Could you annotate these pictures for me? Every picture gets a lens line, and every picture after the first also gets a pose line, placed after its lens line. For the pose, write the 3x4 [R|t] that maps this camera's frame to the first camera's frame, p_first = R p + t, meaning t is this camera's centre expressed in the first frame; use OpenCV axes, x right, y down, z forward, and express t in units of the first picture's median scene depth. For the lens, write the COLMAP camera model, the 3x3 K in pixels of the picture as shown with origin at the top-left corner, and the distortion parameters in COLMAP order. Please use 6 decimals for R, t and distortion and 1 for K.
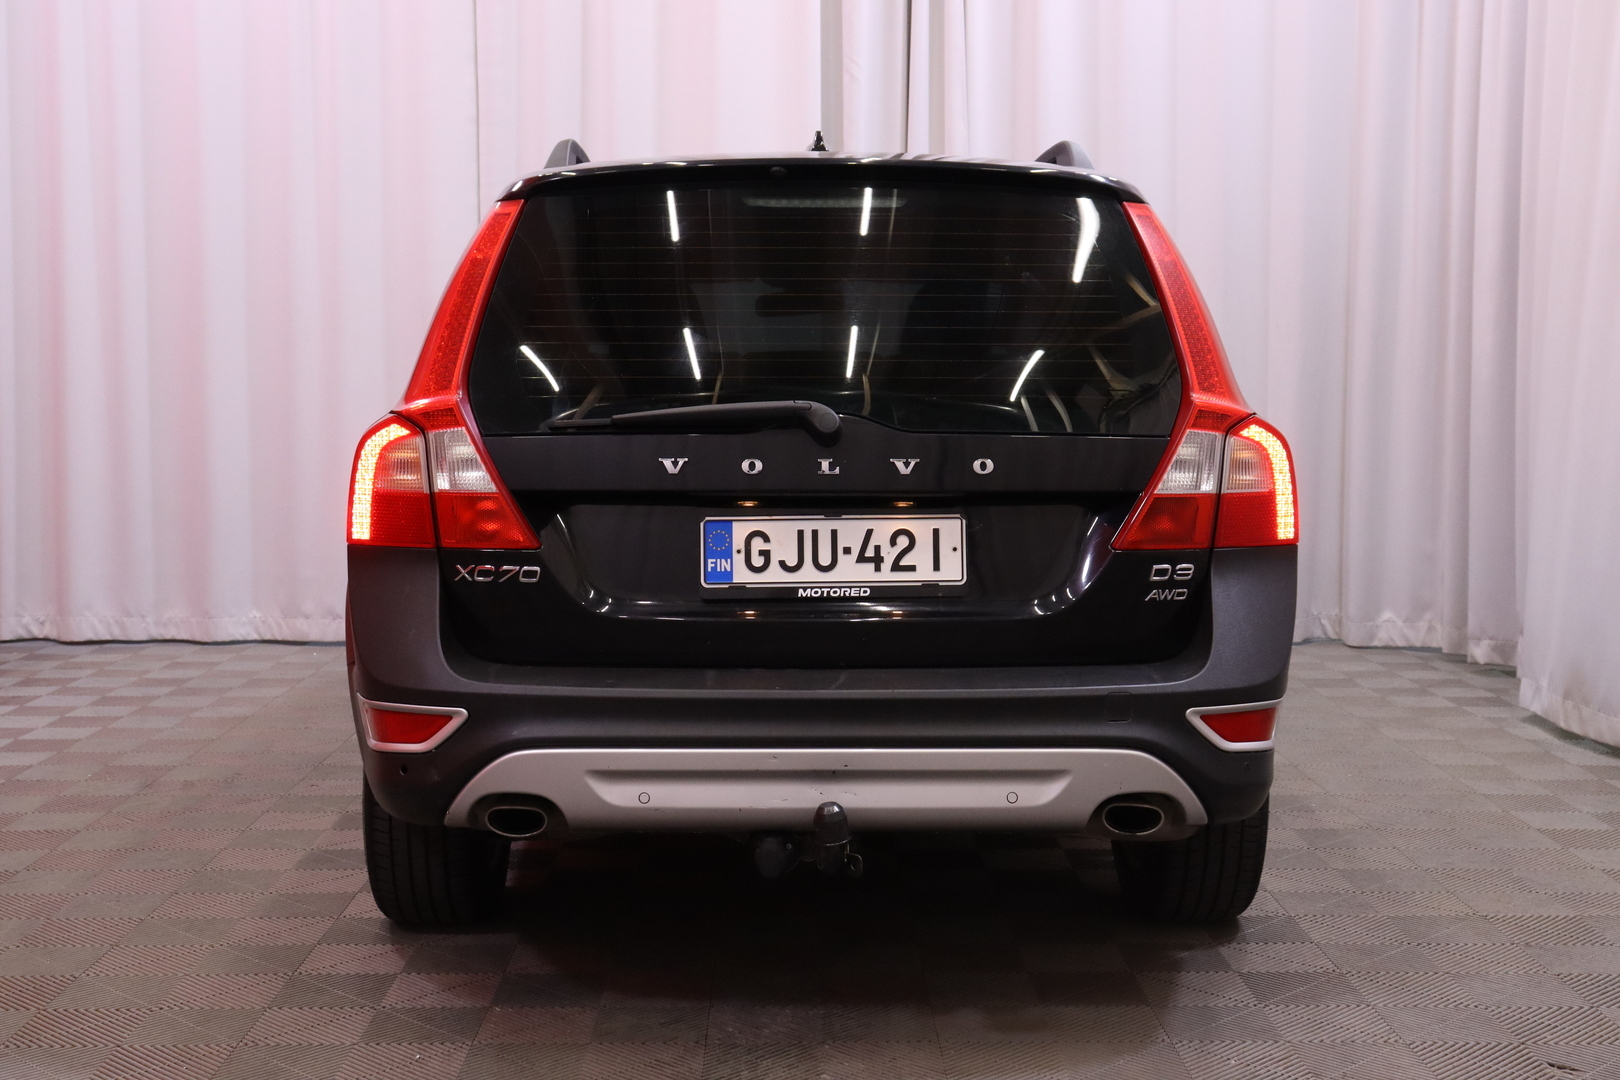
lens RADIAL K [[2234.0, 0, 810.0], [0, 2234.0, 540.0], [0, 0, 1]] dist [-0.021499, -0.055254]
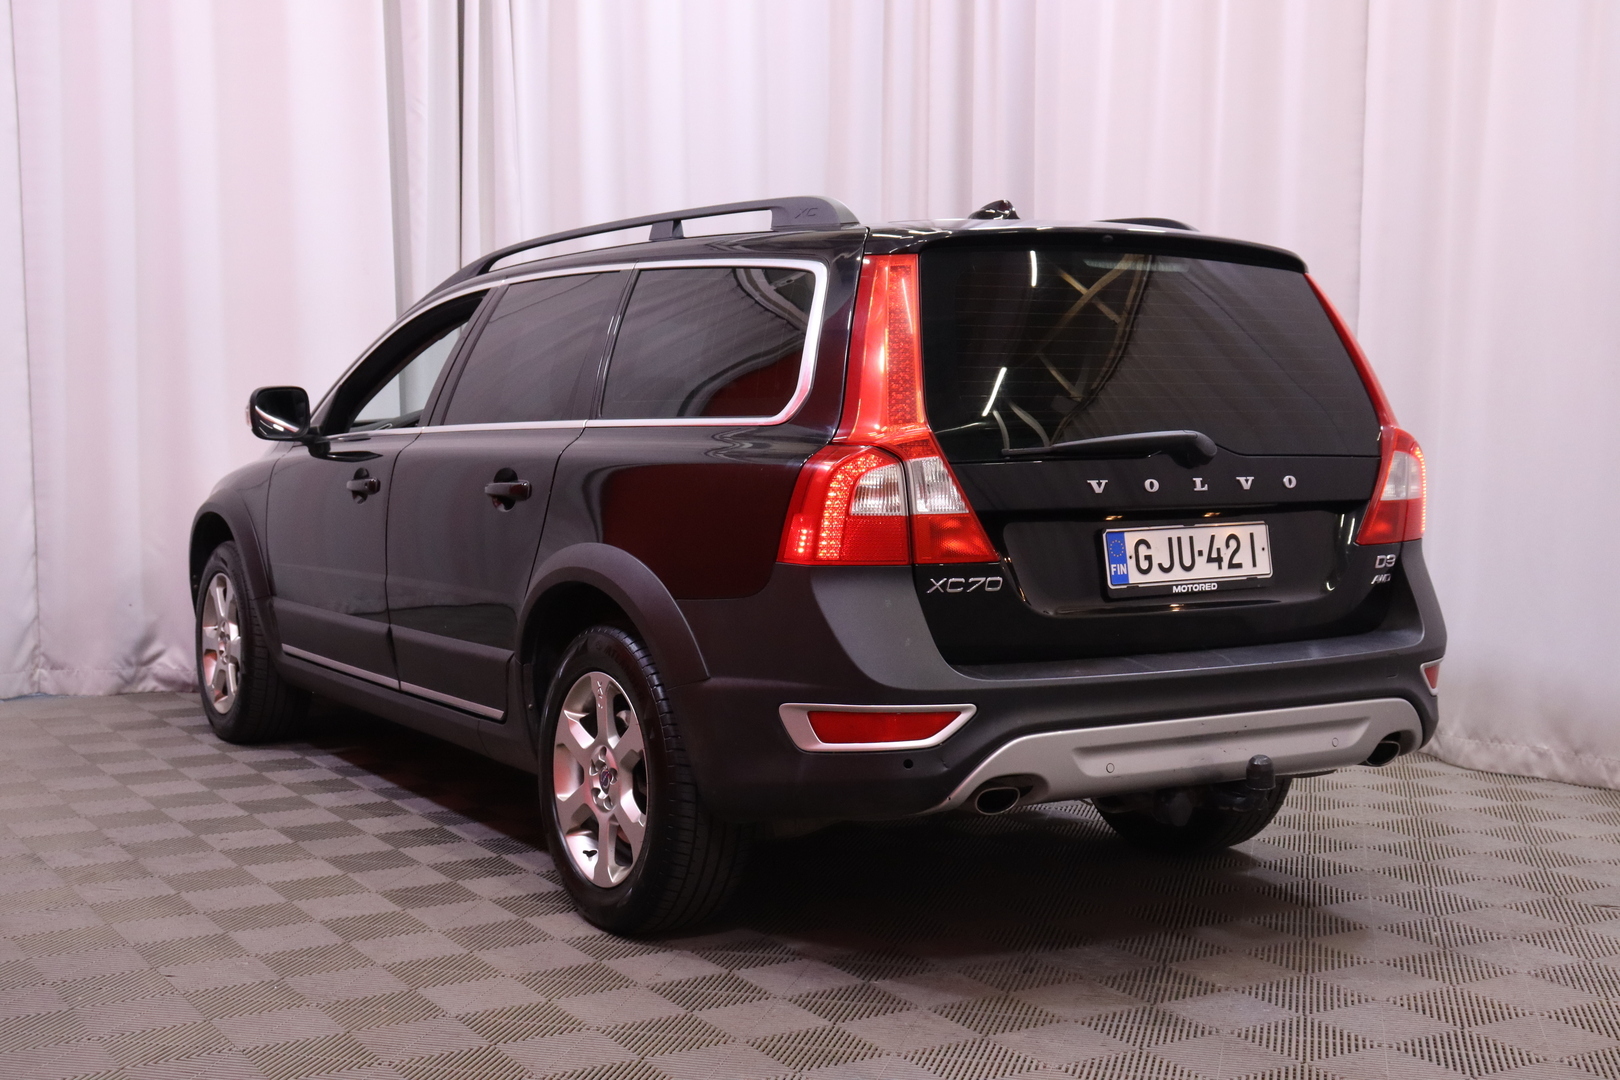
lens RADIAL K [[2234.0, 0, 810.0], [0, 2234.0, 540.0], [0, 0, 1]] dist [-0.021499, -0.055254]
pose [[0.850052, -0.033581, 0.525627, -0.803992], [0.042571, 0.999081, -0.005017, -0.005366], [-0.524975, 0.026641, 0.850700, 0.075544]]
